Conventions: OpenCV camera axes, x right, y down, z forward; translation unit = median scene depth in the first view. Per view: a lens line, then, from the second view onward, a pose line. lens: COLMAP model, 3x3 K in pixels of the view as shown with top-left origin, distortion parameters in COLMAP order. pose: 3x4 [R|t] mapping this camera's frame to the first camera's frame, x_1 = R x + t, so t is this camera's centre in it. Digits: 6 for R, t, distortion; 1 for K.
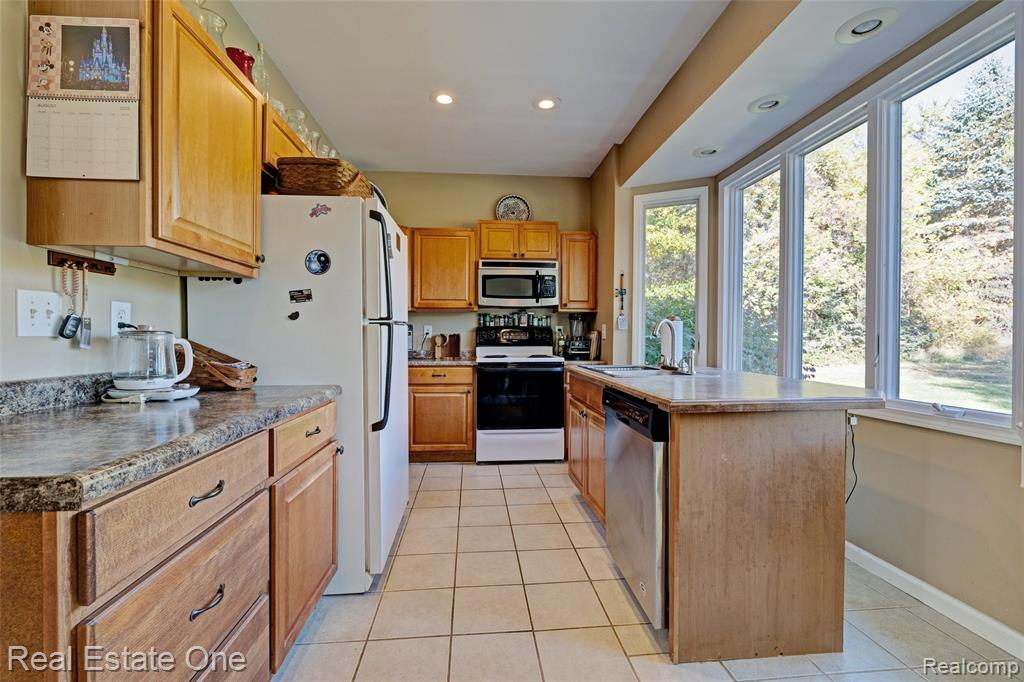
lens RADIAL K [[439.5, 0, 507.8], [0, 439.5, 339.0], [0, 0, 1]] dist [-0.003113, -0.000073]
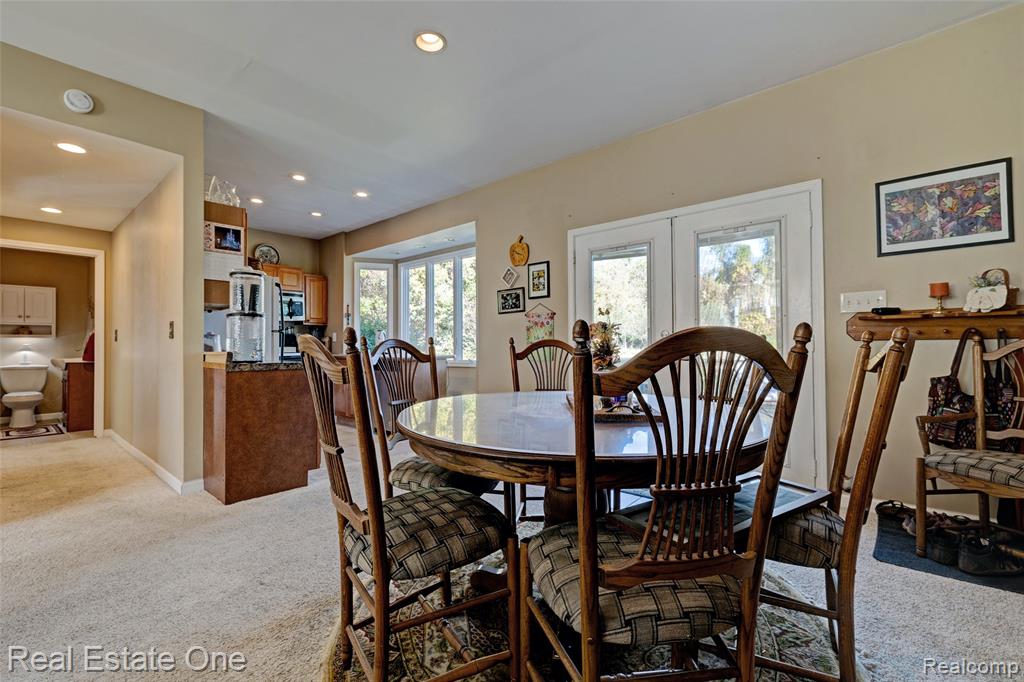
lens RADIAL K [[439.5, 0, 514.2], [0, 439.5, 337.4], [0, 0, 1]] dist [-0.003113, -0.000073]
pose [[0.709937, 0.004151, 0.704252, -0.570298], [0.011144, 0.999791, -0.017128, 0.023494], [-0.704177, 0.020008, 0.709743, -0.814158]]
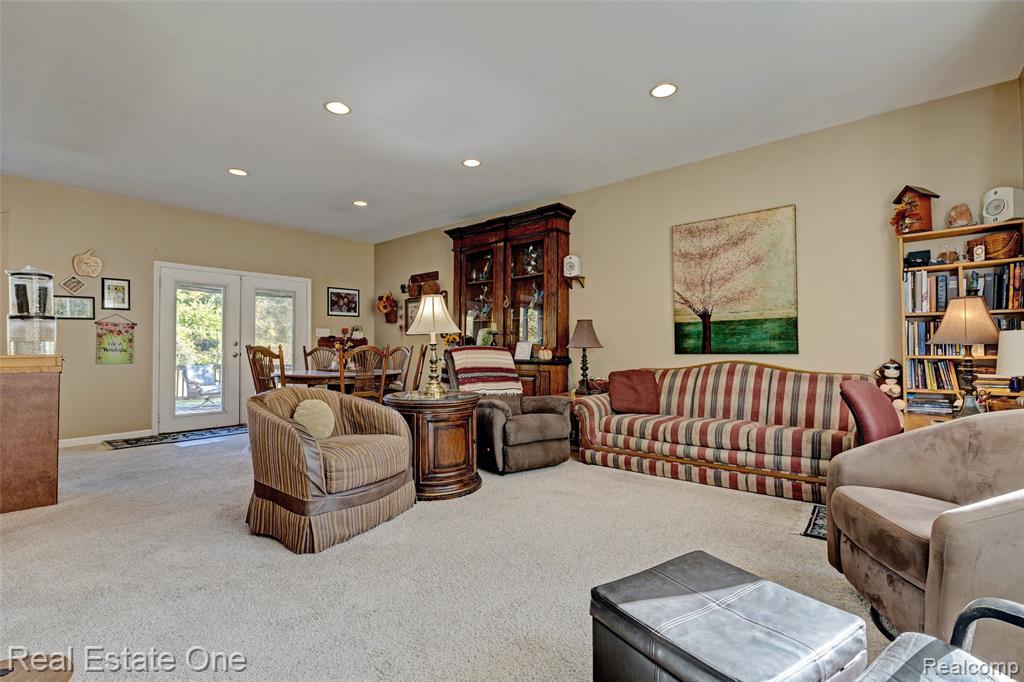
lens RADIAL K [[473.0, 0, 508.3], [0, 473.0, 339.9], [0, 0, 1]] dist [-0.014832, -0.000579]
pose [[-0.710015, 0.011757, 0.704088, -1.640189], [0.003478, 0.999907, -0.013190, 0.015608], [-0.704178, -0.006916, -0.709990, 0.208552]]
